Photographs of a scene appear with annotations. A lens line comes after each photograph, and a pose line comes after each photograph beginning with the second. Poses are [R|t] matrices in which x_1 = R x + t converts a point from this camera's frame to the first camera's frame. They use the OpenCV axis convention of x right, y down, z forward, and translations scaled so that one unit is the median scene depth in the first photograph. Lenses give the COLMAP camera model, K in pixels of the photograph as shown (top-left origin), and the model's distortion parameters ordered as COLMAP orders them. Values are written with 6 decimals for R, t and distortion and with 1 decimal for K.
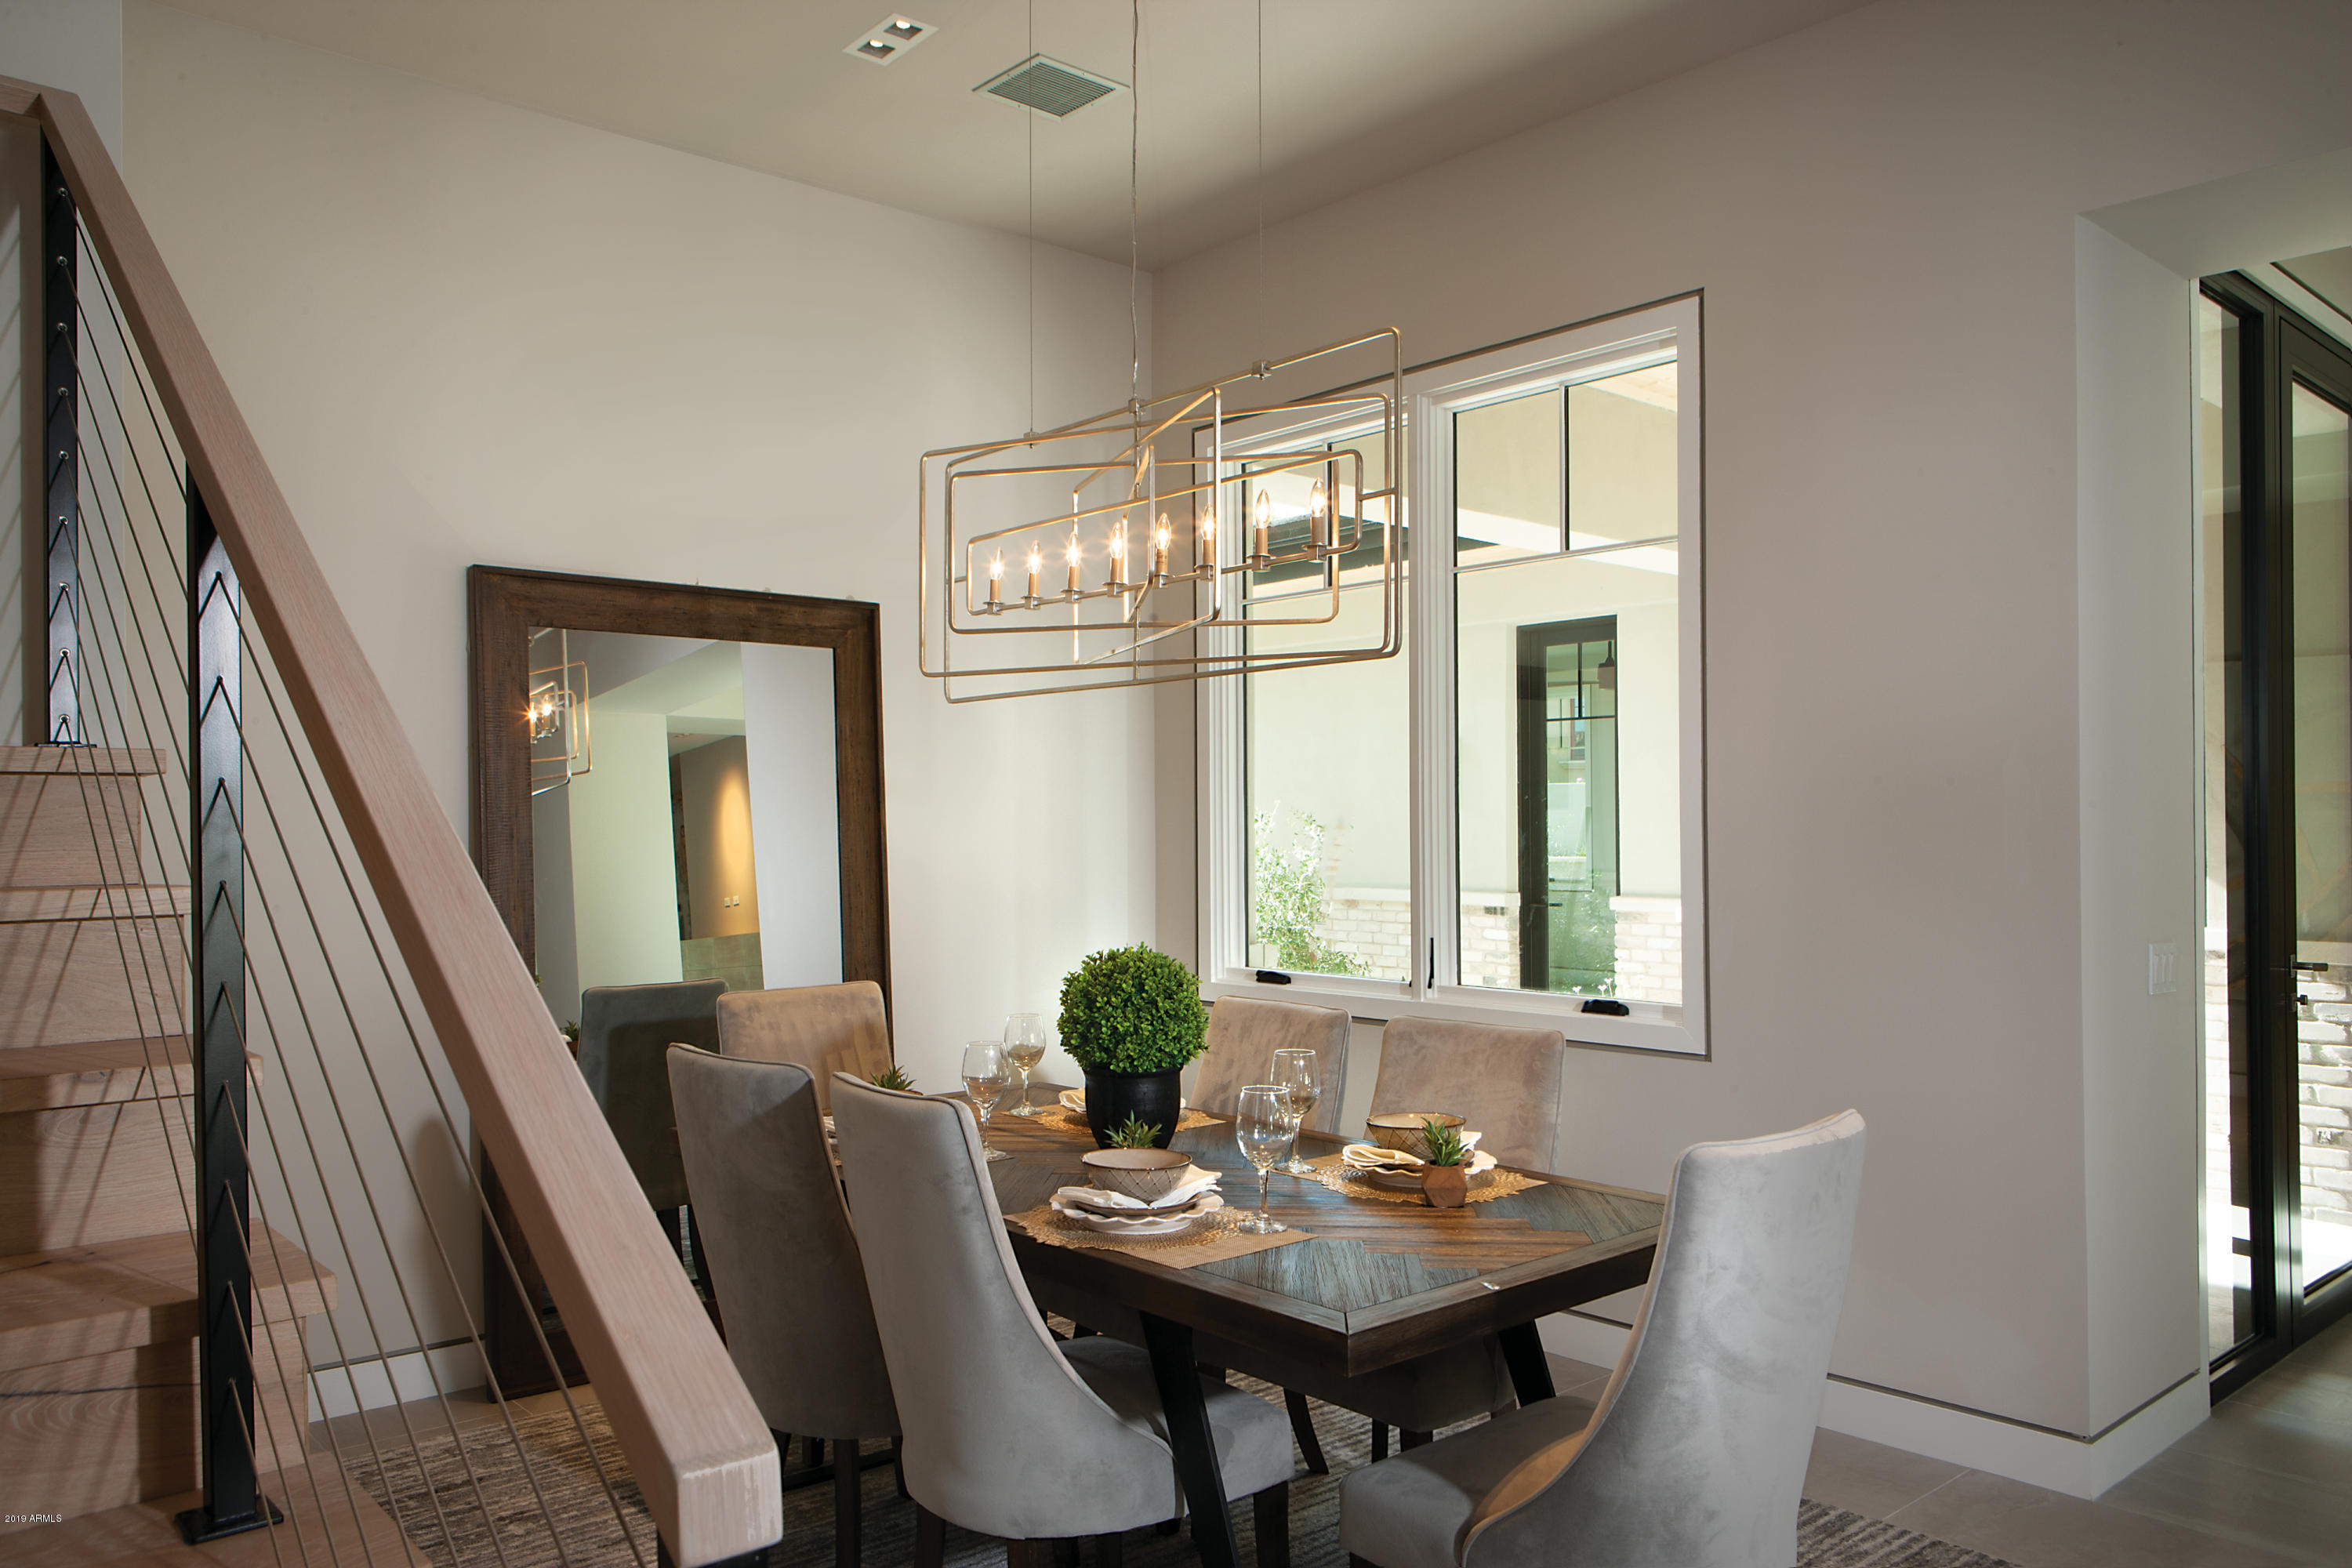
lens RADIAL K [[1647.9, 0, 1176.0], [0, 1647.9, 813.7], [0, 0, 1]] dist [0.040422, 0.002640]
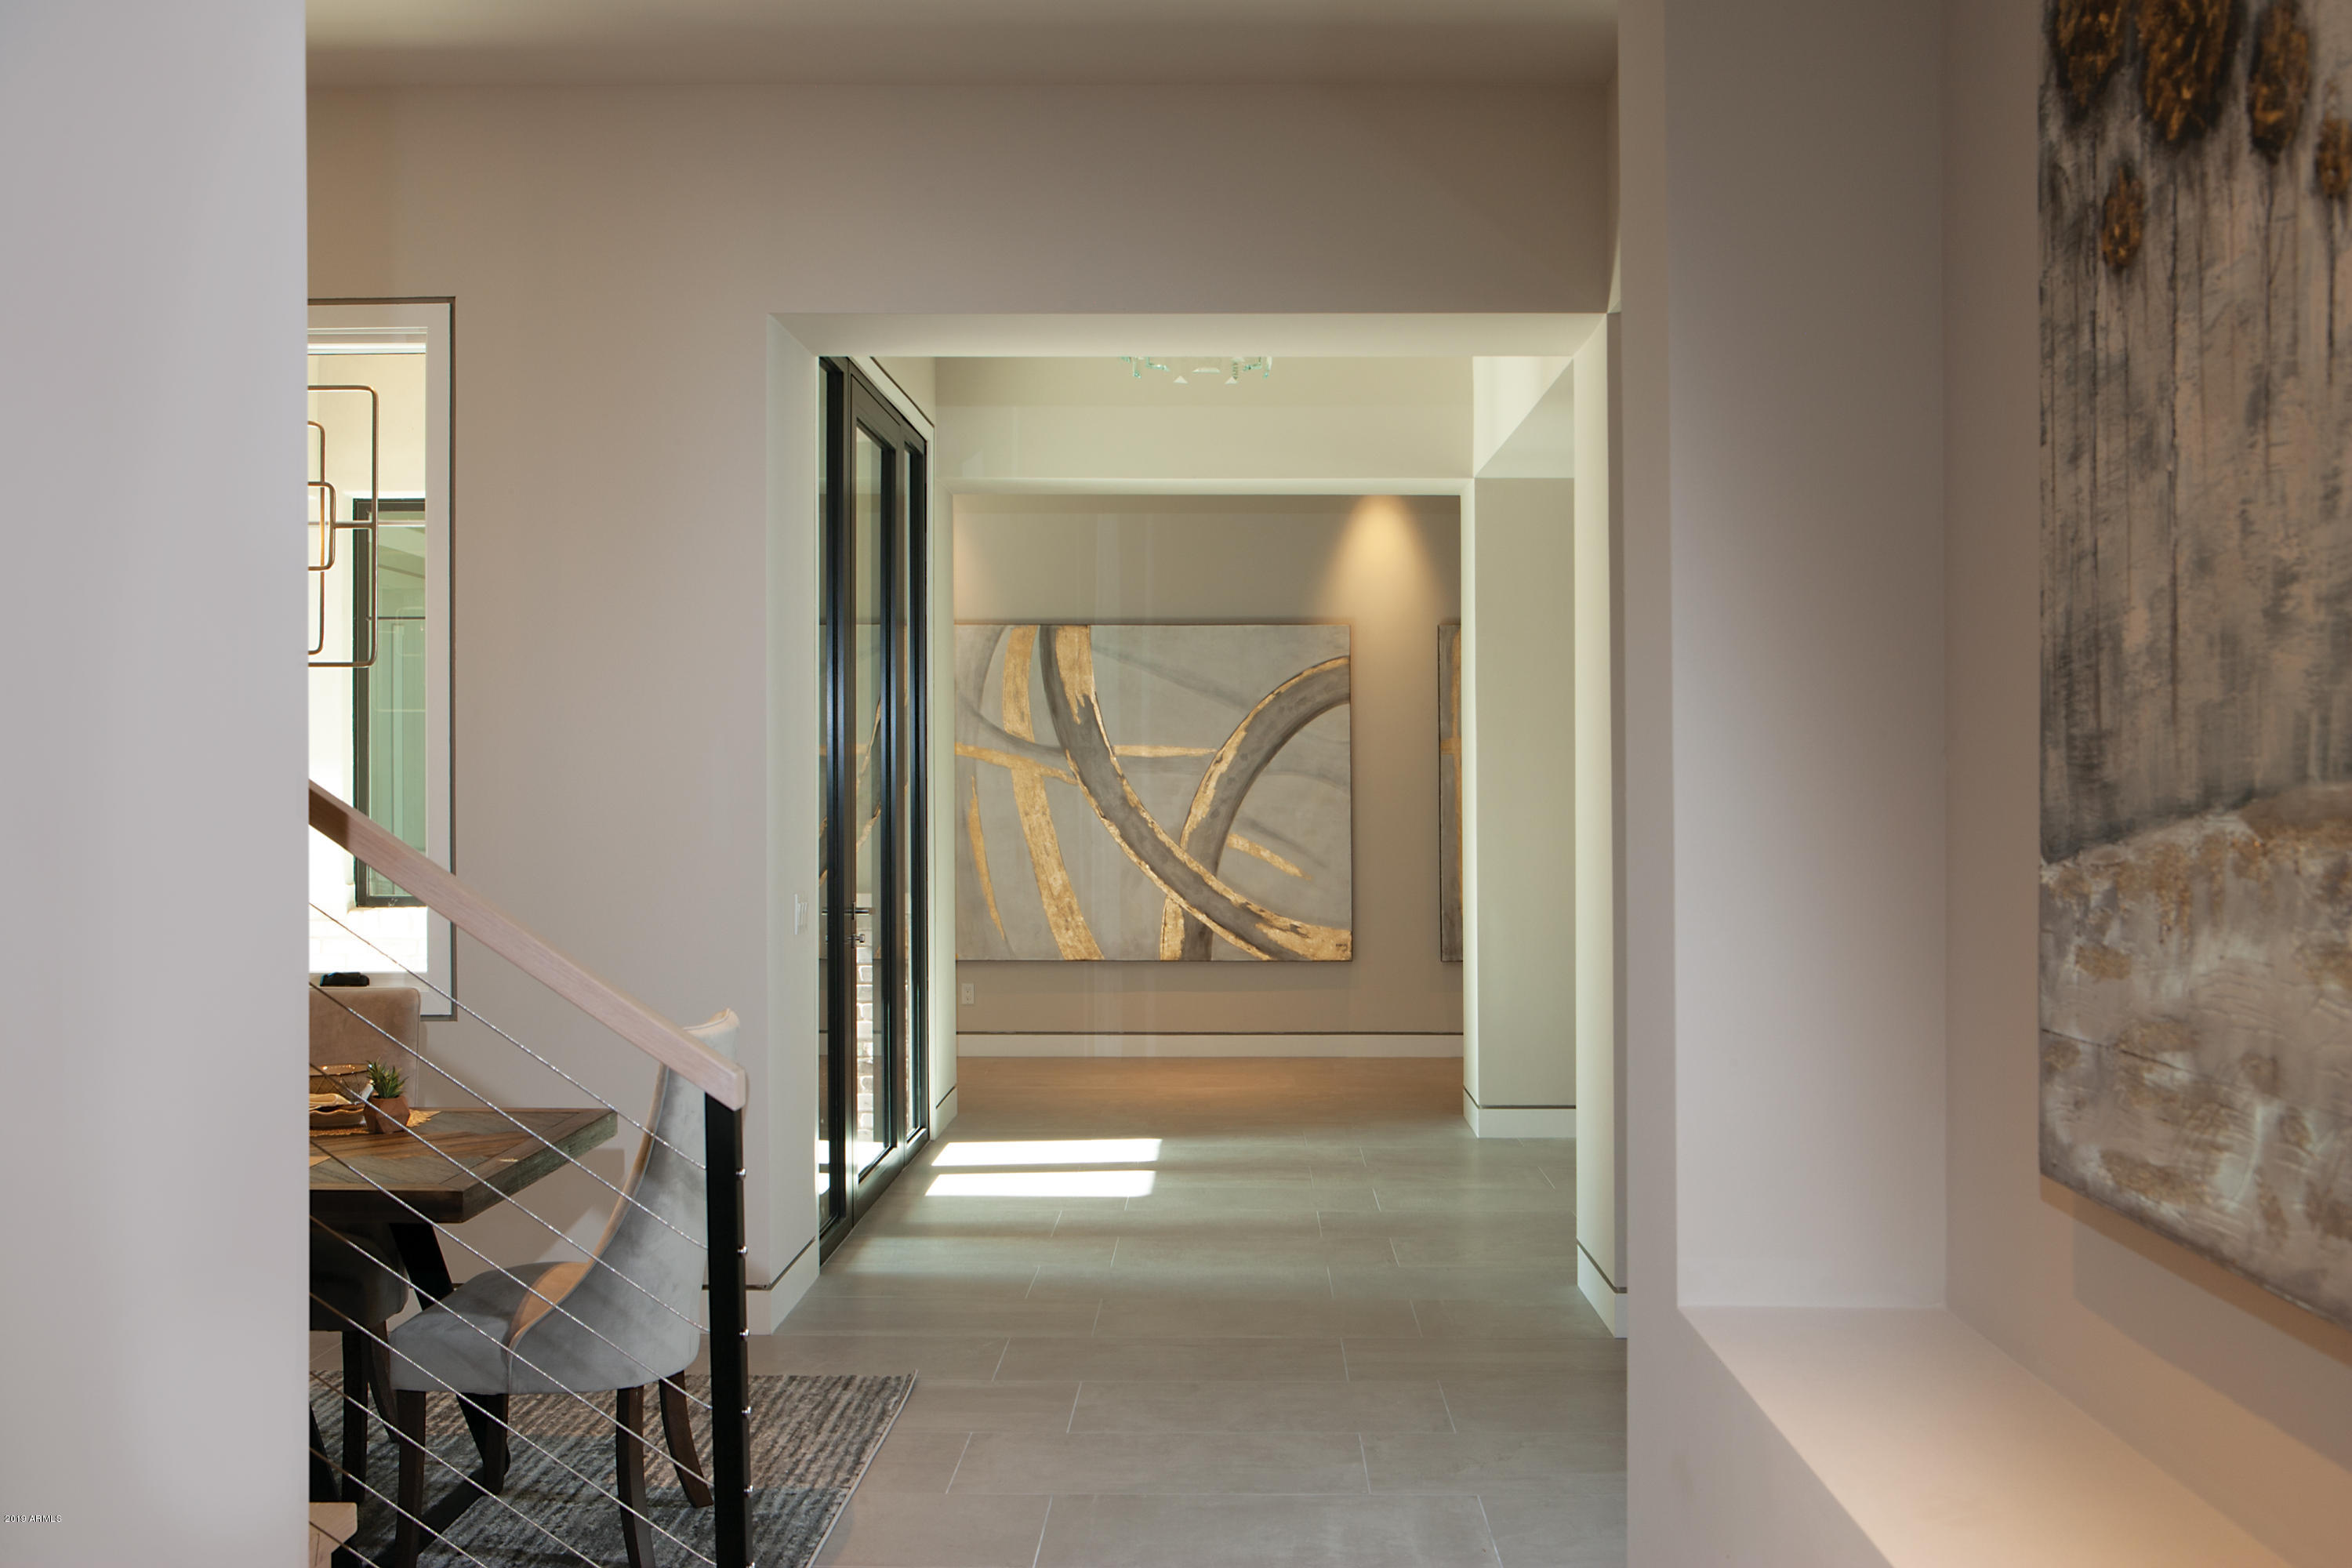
lens RADIAL K [[2303.3, 0, 1176.0], [0, 2303.3, 784.0], [0, 0, 1]] dist [0.000637, 0.000199]
pose [[0.695164, -0.003739, 0.718841, -0.419785], [-0.004538, 0.999944, 0.009589, -0.019040], [-0.718837, -0.009928, 0.695108, -0.361629]]
